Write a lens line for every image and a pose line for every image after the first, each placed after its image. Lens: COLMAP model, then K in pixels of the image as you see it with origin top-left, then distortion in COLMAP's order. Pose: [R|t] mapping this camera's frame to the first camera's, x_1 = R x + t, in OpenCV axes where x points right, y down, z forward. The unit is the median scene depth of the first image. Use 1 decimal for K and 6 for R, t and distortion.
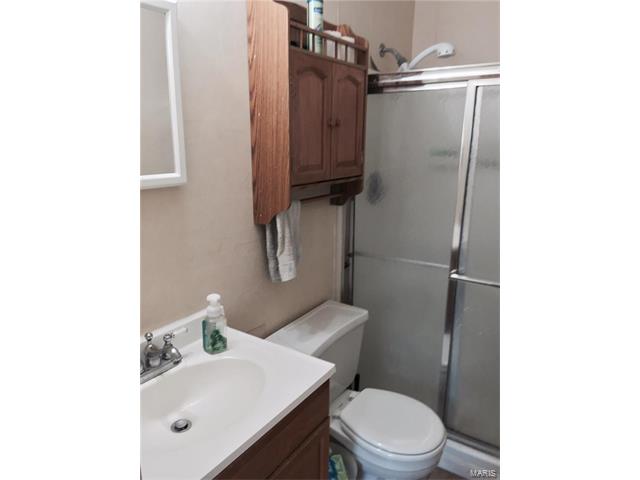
lens RADIAL K [[413.9, 0, 318.8], [0, 413.9, 240.0], [0, 0, 1]] dist [0.004150, -0.001432]
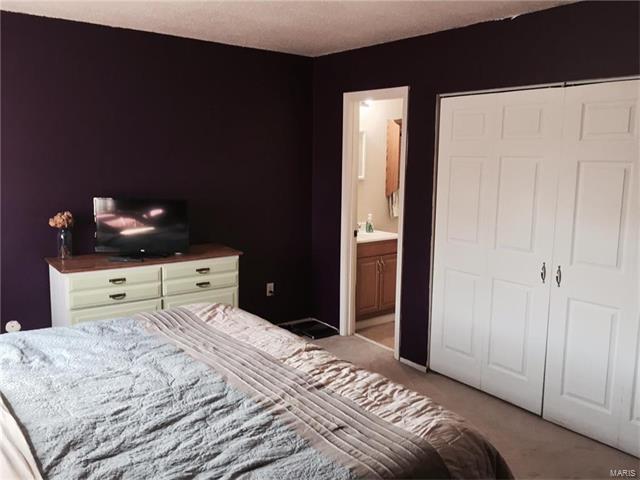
lens RADIAL K [[538.0, 0, 320.1], [0, 538.0, 238.9], [0, 0, 1]] dist [0.003435, -0.003607]
pose [[0.947228, 0.051469, -0.316403, 0.642513], [-0.080256, 0.993668, -0.078628, 0.623739], [0.310353, 0.099872, 0.945361, -2.767804]]
